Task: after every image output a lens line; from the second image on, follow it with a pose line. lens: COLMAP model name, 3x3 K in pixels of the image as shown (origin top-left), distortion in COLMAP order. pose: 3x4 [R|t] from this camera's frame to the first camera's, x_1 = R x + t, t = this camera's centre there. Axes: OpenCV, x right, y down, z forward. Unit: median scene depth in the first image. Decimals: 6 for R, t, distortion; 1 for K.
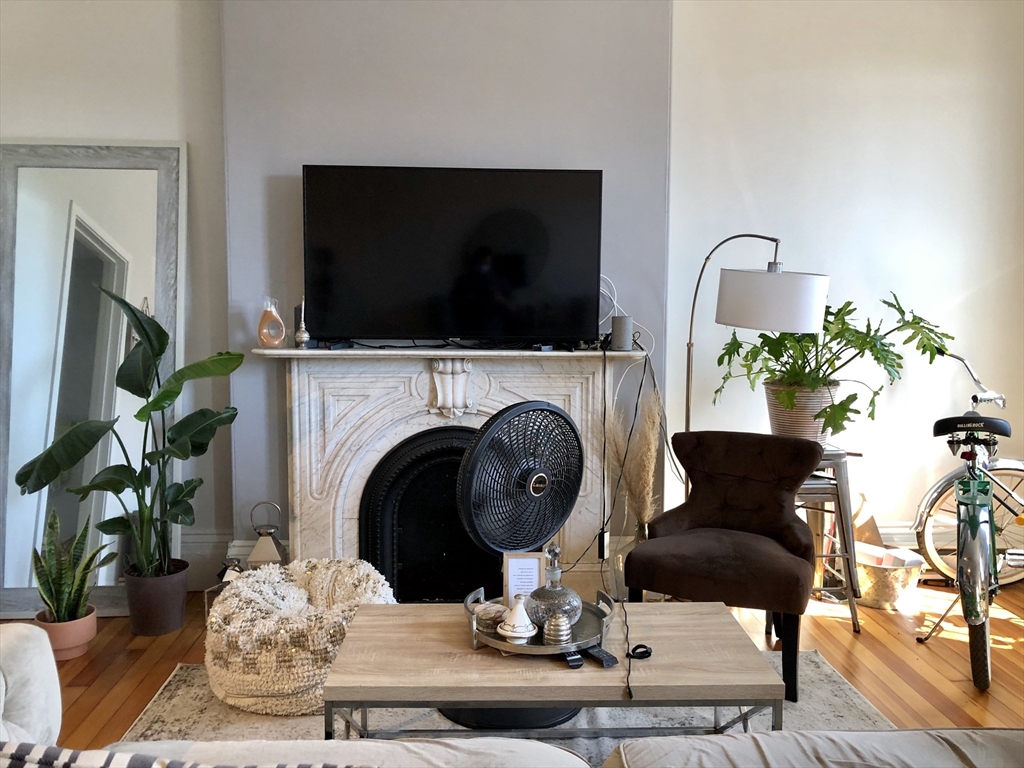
lens RADIAL K [[846.2, 0, 519.2], [0, 846.2, 379.3], [0, 0, 1]] dist [0.034435, -0.020328]
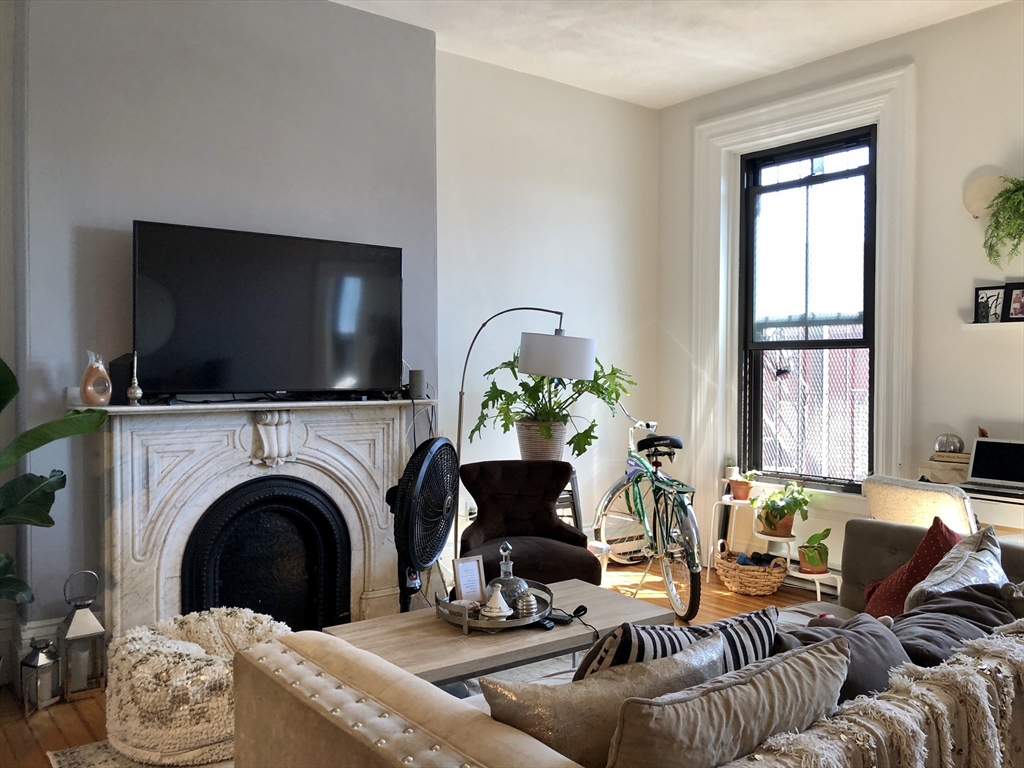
lens RADIAL K [[846.2, 0, 518.7], [0, 846.2, 382.9], [0, 0, 1]] dist [0.034435, -0.020328]
pose [[0.822080, -0.014965, 0.569175, -0.436679], [0.053752, 0.997230, -0.051416, 0.012085], [-0.566829, 0.072862, 0.820607, -0.055264]]
